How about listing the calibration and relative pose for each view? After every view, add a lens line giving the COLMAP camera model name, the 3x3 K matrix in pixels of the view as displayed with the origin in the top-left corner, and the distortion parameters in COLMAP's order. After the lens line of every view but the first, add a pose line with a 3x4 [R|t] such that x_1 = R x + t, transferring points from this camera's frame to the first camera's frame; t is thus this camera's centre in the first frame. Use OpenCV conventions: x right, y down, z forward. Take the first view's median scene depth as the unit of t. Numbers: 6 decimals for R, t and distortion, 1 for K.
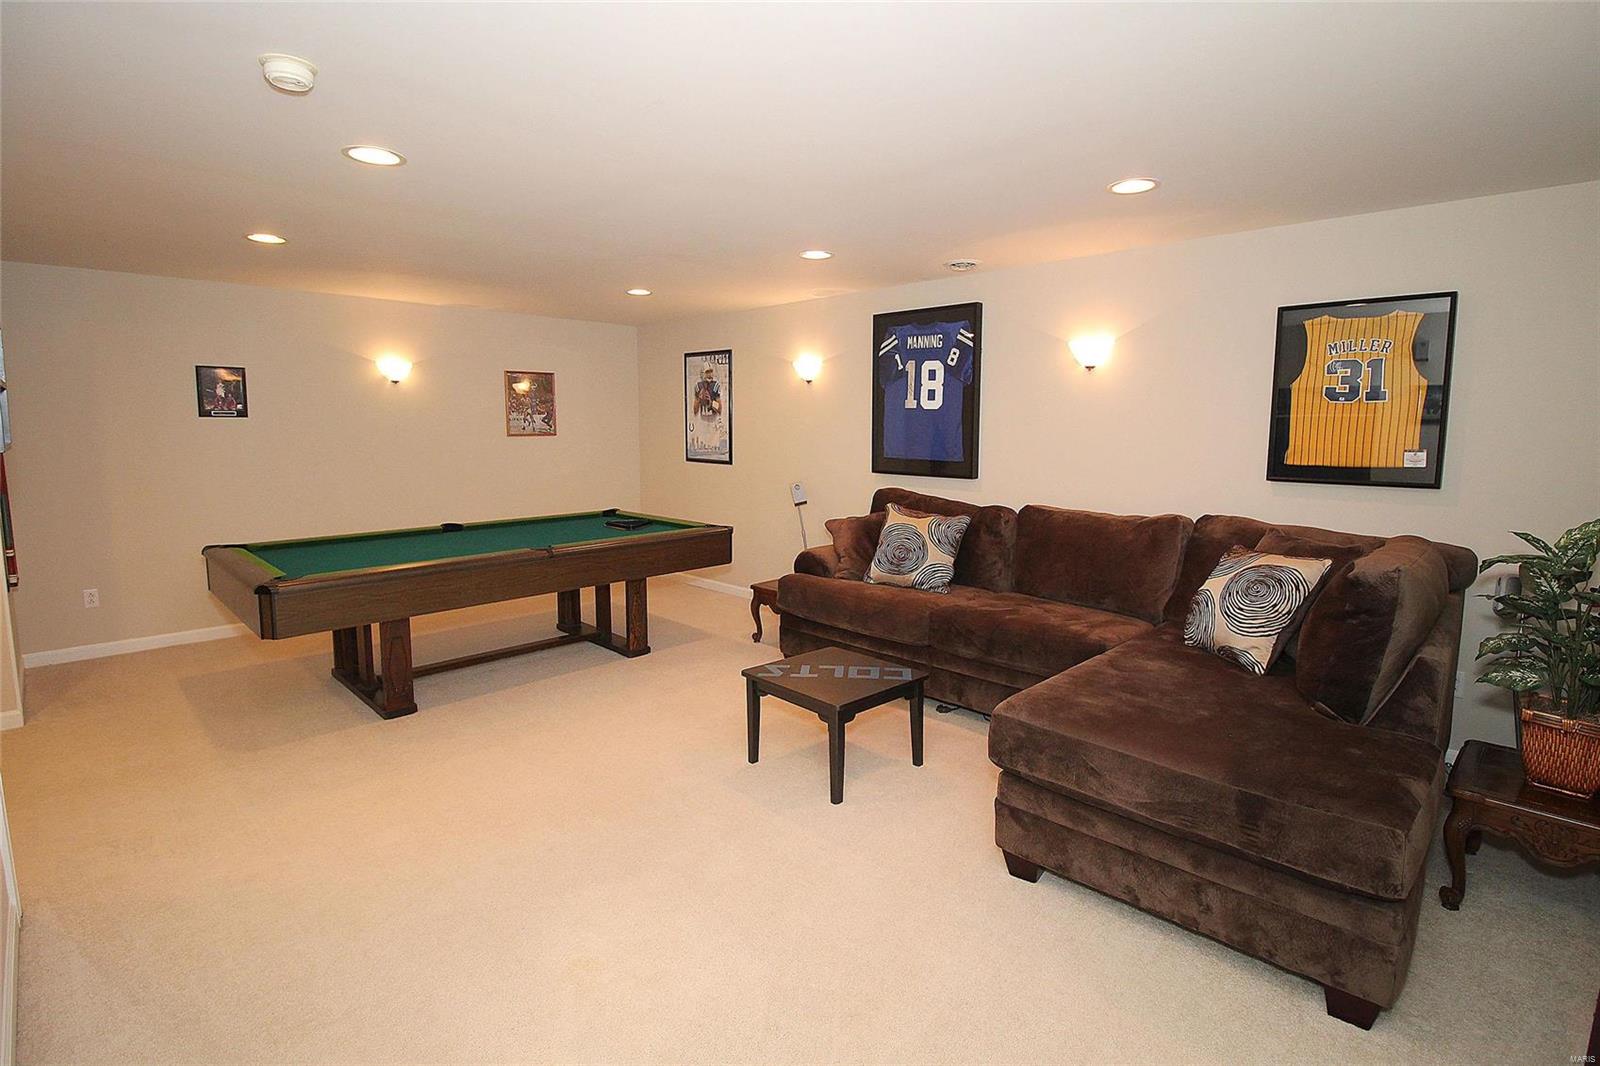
lens RADIAL K [[760.8, 0, 798.3], [0, 760.8, 512.9], [0, 0, 1]] dist [-0.021878, -0.000701]
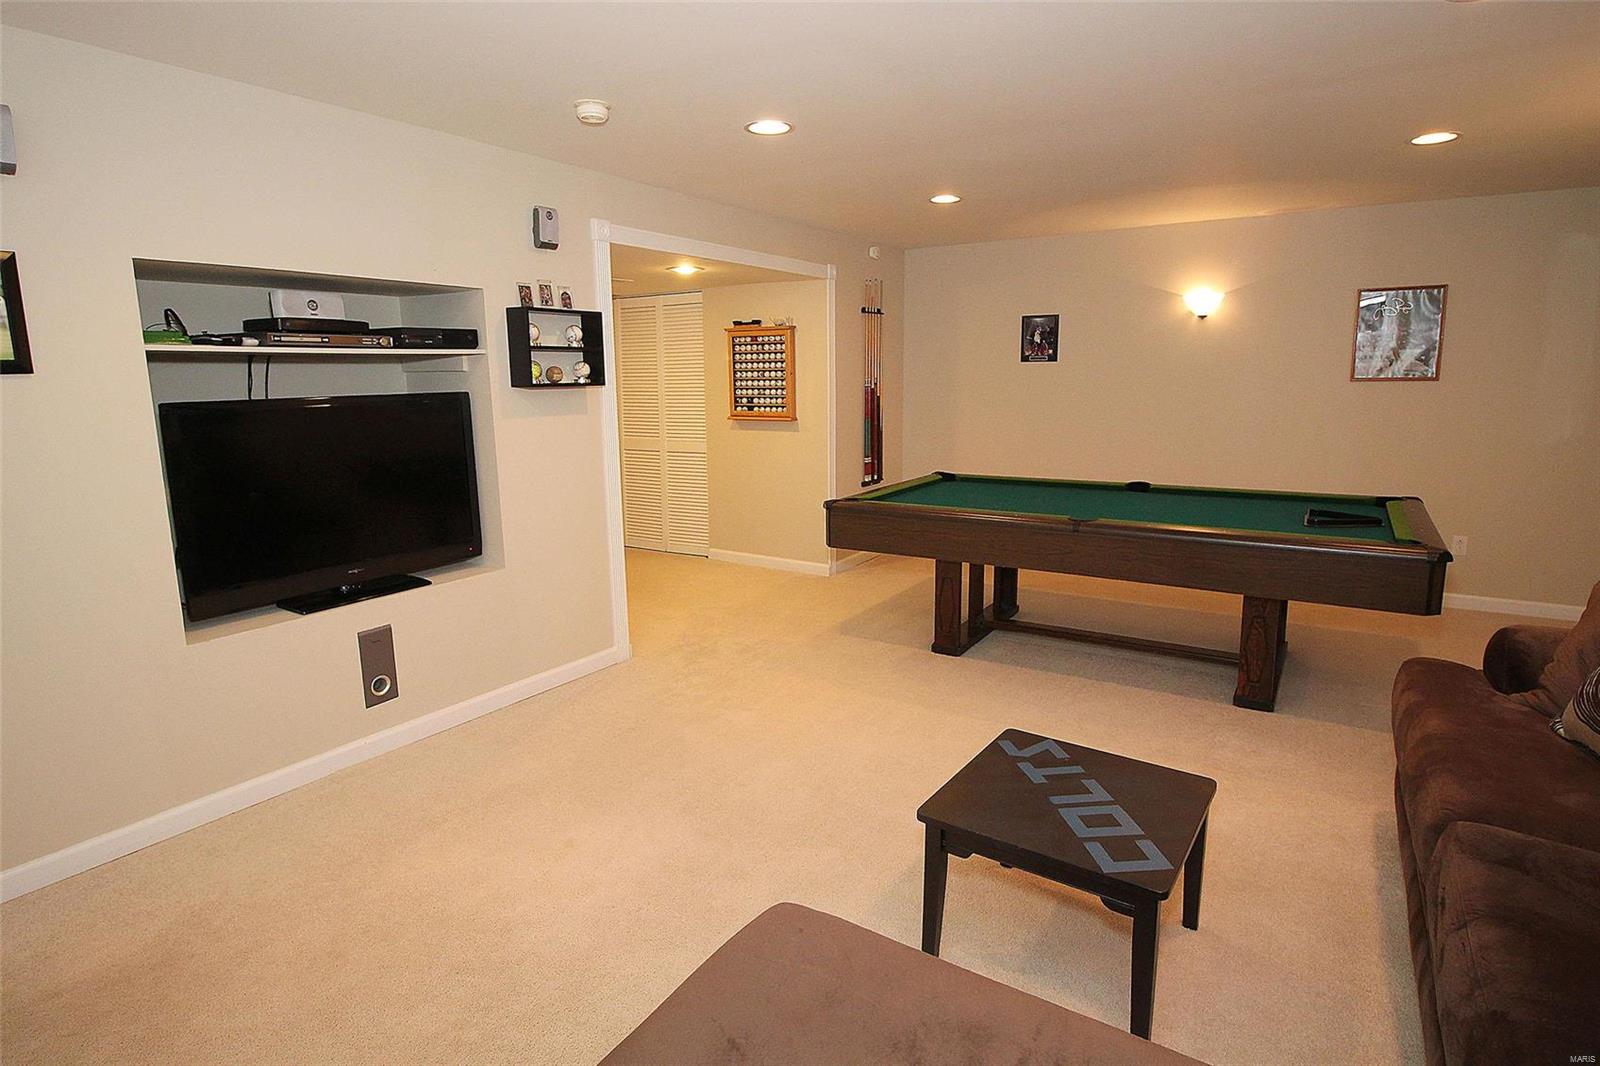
lens RADIAL K [[829.8, 0, 797.4], [0, 829.8, 513.3], [0, 0, 1]] dist [-0.032726, -0.000665]
pose [[0.192715, 0.154909, -0.968950, 0.393111], [-0.097009, 0.985631, 0.138281, -0.044371], [0.976448, 0.067348, 0.204974, 0.447551]]
